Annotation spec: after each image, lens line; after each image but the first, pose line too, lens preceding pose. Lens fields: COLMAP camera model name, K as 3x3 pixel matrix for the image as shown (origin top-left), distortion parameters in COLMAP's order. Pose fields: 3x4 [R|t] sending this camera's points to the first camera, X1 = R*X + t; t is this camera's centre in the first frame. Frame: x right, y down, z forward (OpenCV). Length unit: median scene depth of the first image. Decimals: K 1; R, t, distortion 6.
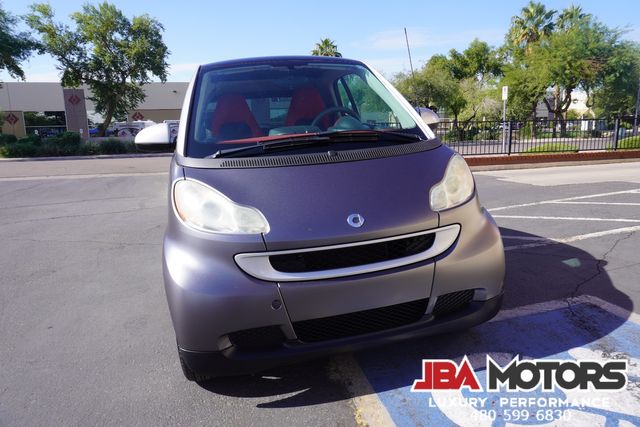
lens RADIAL K [[423.4, 0, 320.8], [0, 423.4, 211.9], [0, 0, 1]] dist [-0.044464, 0.025243]
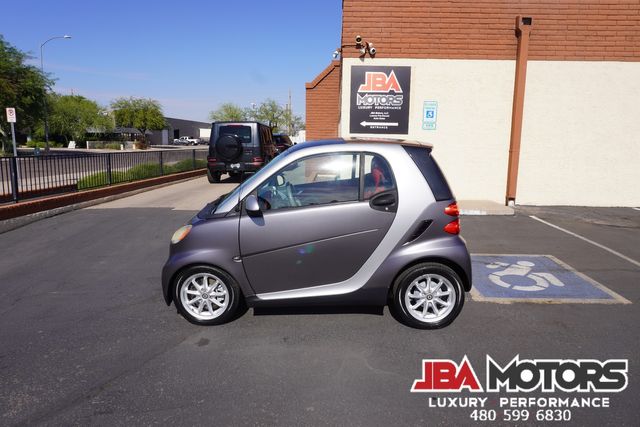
lens RADIAL K [[423.4, 0, 319.4], [0, 423.4, 211.5], [0, 0, 1]] dist [-0.044464, 0.025243]
pose [[0.257270, -0.121256, 0.958702, -0.129201], [0.156120, 0.984279, 0.082596, -0.024019], [-0.953645, 0.128423, 0.272156, 0.072290]]
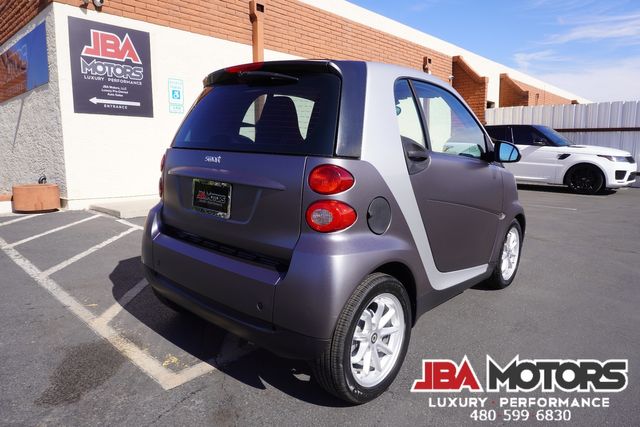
lens RADIAL K [[423.4, 0, 317.5], [0, 423.4, 214.8], [0, 0, 1]] dist [-0.044464, 0.025243]
pose [[-0.557639, -0.079706, 0.826248, -0.076635], [0.173655, 0.962152, 0.210017, -0.024093], [-0.811716, 0.260595, -0.522692, 0.146546]]
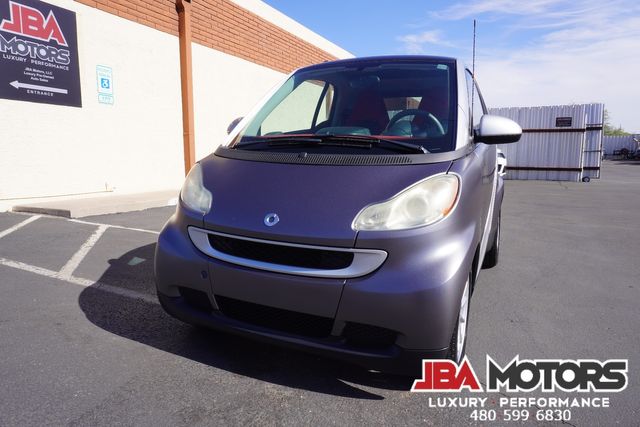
lens RADIAL K [[423.4, 0, 315.9], [0, 423.4, 216.2], [0, 0, 1]] dist [-0.044464, 0.025243]
pose [[-0.786447, -0.046108, 0.615934, -0.051874], [0.144863, 0.955626, 0.256503, -0.027546], [-0.600429, 0.290952, -0.744870, 0.184522]]
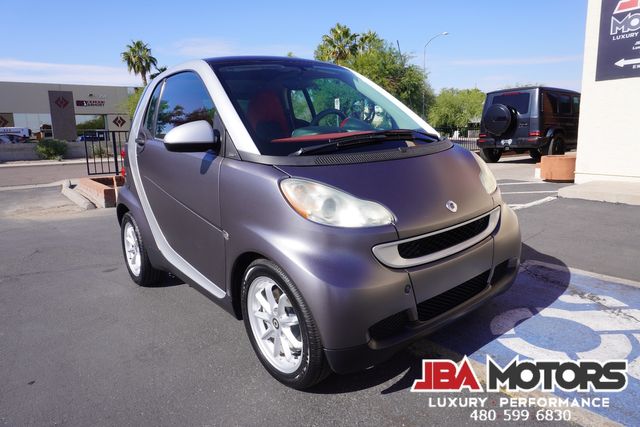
lens RADIAL K [[423.4, 0, 319.9], [0, 423.4, 211.9], [0, 0, 1]] dist [-0.044464, 0.025243]
pose [[0.912219, -0.066426, 0.404282, -0.034899], [0.074699, 0.997195, -0.004706, 0.000621], [-0.402835, 0.034492, 0.914622, 0.005181]]
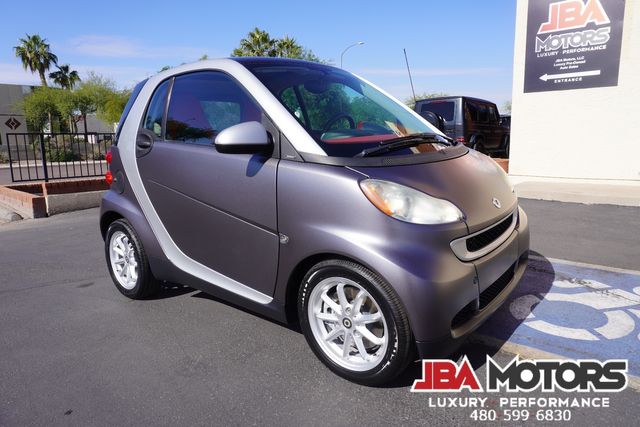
lens RADIAL K [[423.4, 0, 320.0], [0, 423.4, 210.5], [0, 0, 1]] dist [-0.044464, 0.025243]
pose [[0.813559, -0.082481, 0.575603, -0.052540], [0.102302, 0.994751, -0.002051, -0.000549], [-0.572413, 0.060554, 0.817727, 0.014073]]
